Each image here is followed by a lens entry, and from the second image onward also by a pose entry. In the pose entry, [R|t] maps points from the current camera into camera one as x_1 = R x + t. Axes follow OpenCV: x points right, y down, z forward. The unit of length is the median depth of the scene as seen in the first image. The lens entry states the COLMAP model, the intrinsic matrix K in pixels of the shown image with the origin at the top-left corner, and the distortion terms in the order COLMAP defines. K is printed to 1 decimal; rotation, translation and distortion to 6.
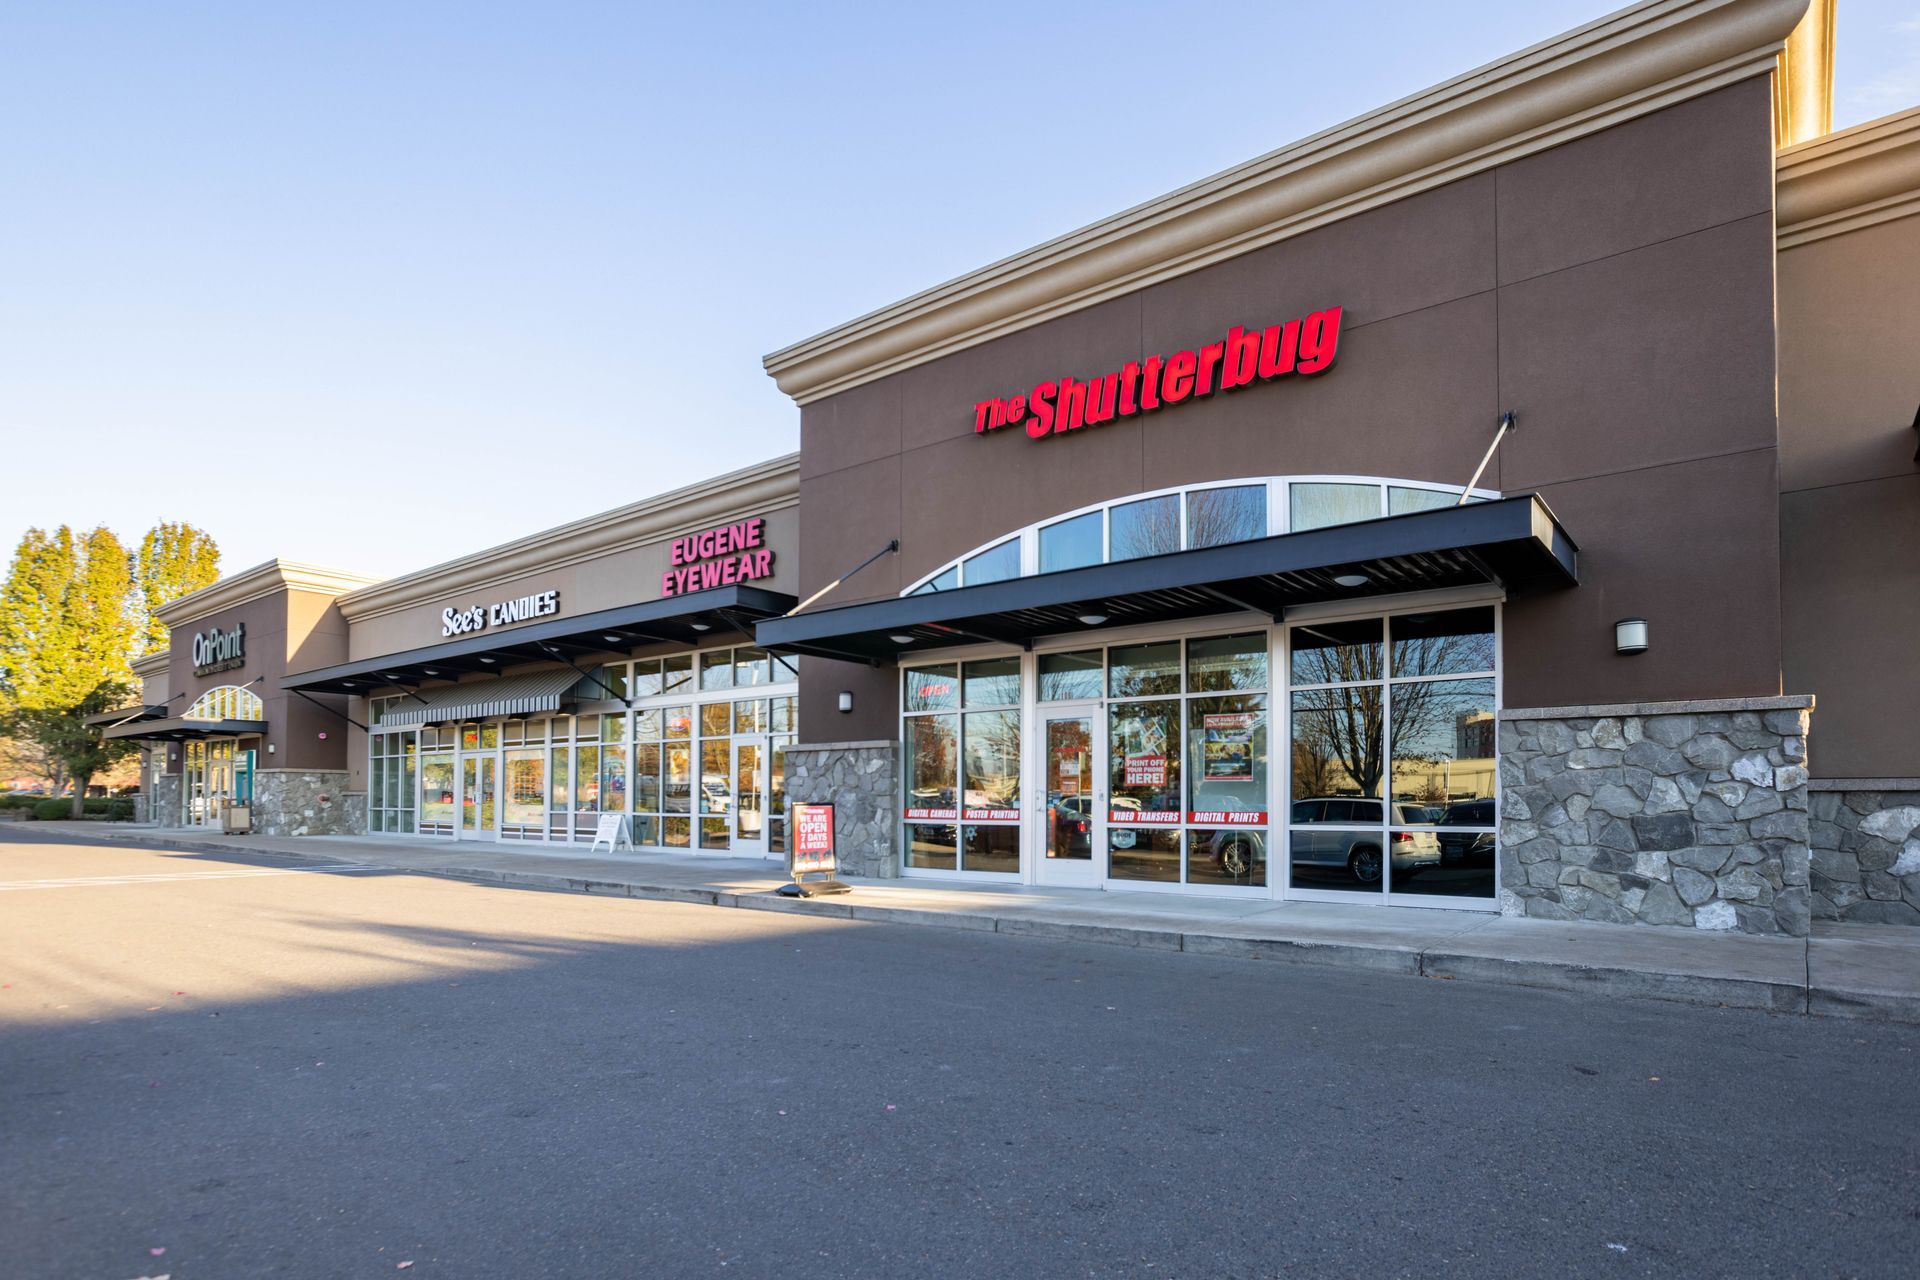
lens RADIAL K [[966.5, 0, 987.1], [0, 966.5, 788.8], [0, 0, 1]] dist [-0.019475, 0.002621]
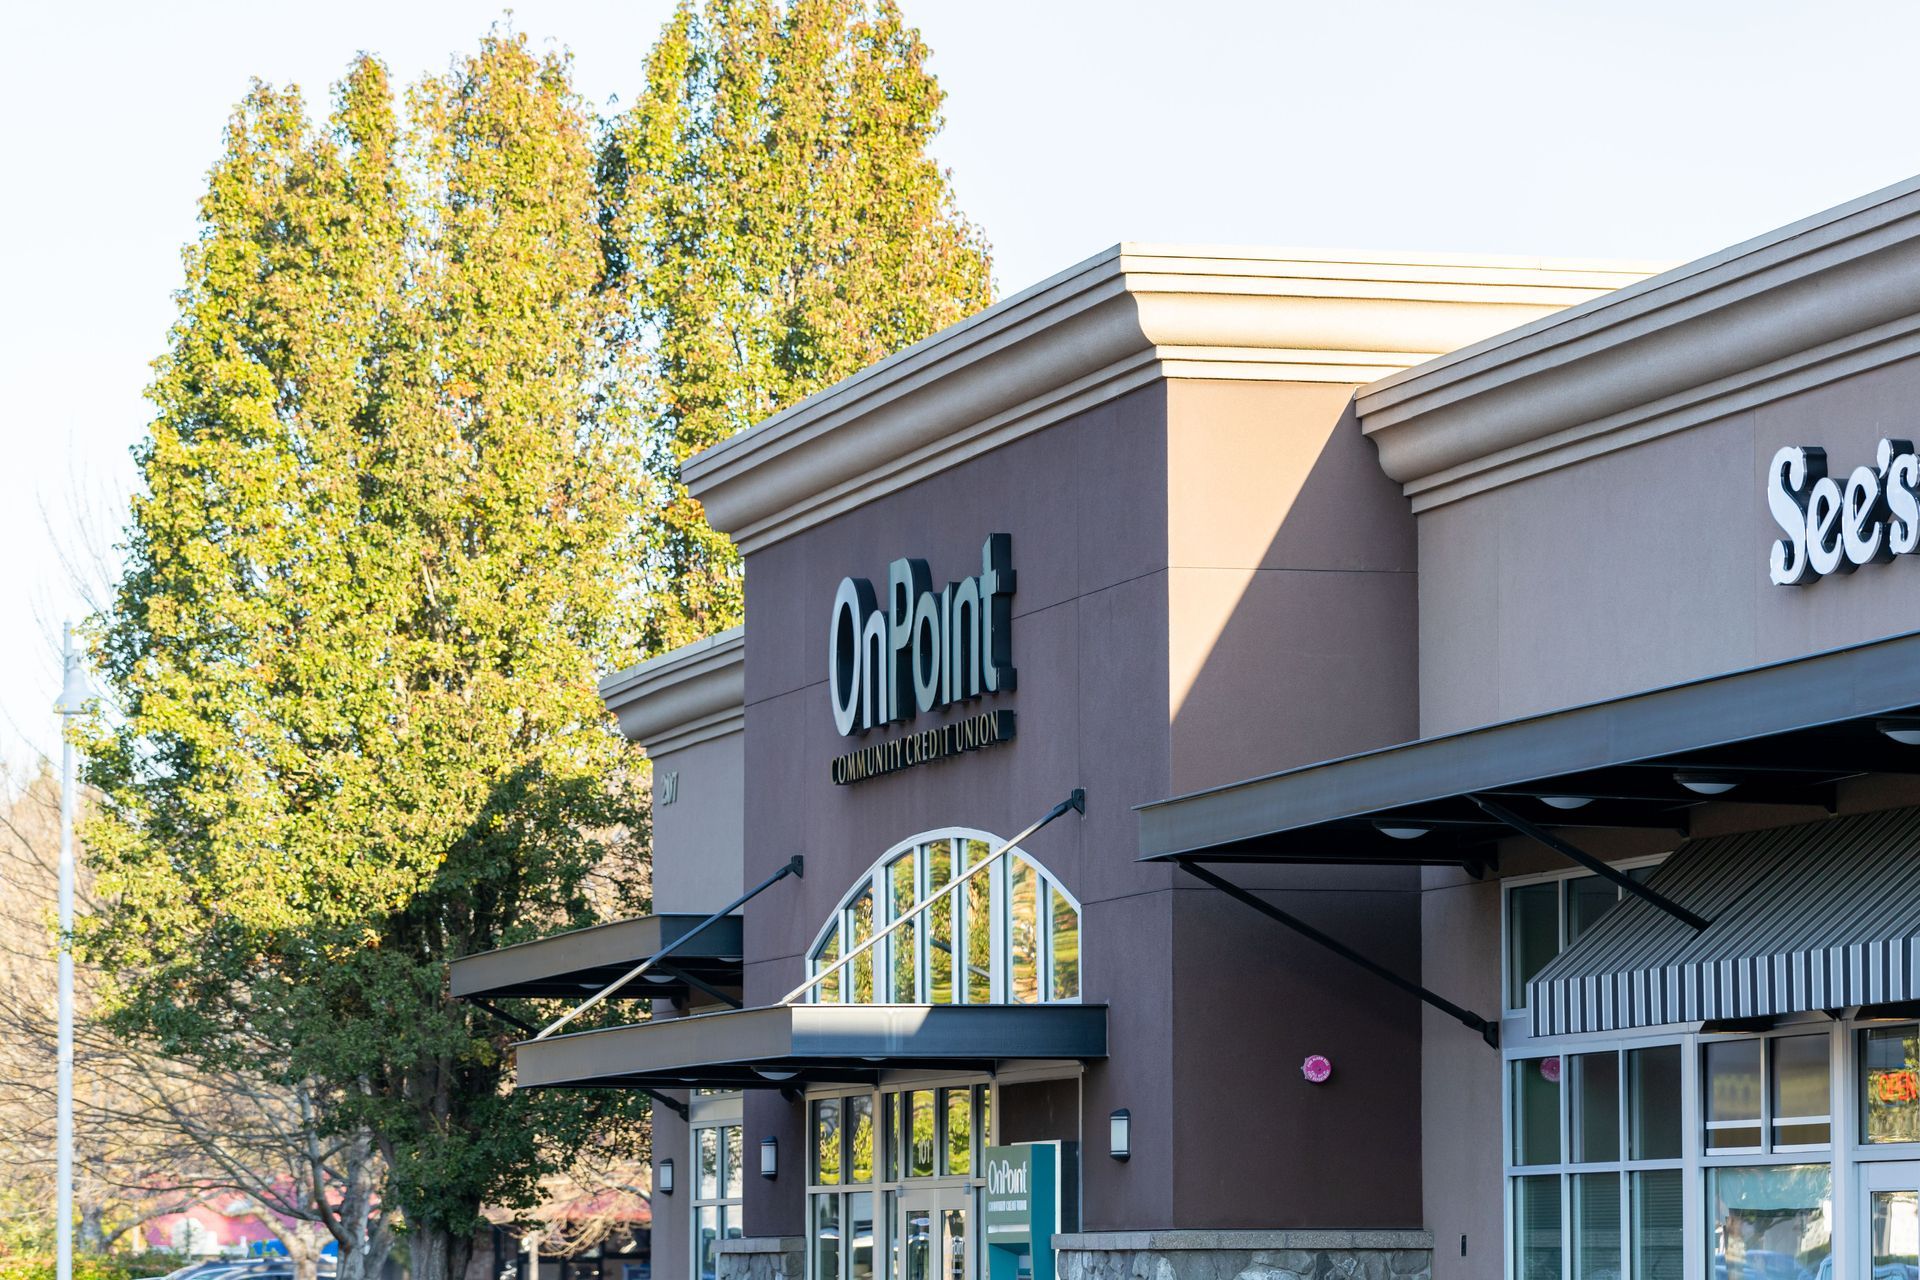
lens RADIAL K [[7286.7, 0, 960.0], [0, 7286.7, 640.0], [0, 0, 1]] dist [-0.015099, -0.047229]
pose [[0.773255, -0.058137, -0.631425, 0.221091], [0.015779, 0.997244, -0.072496, -0.031724], [0.633899, 0.046094, 0.772041, -0.240433]]
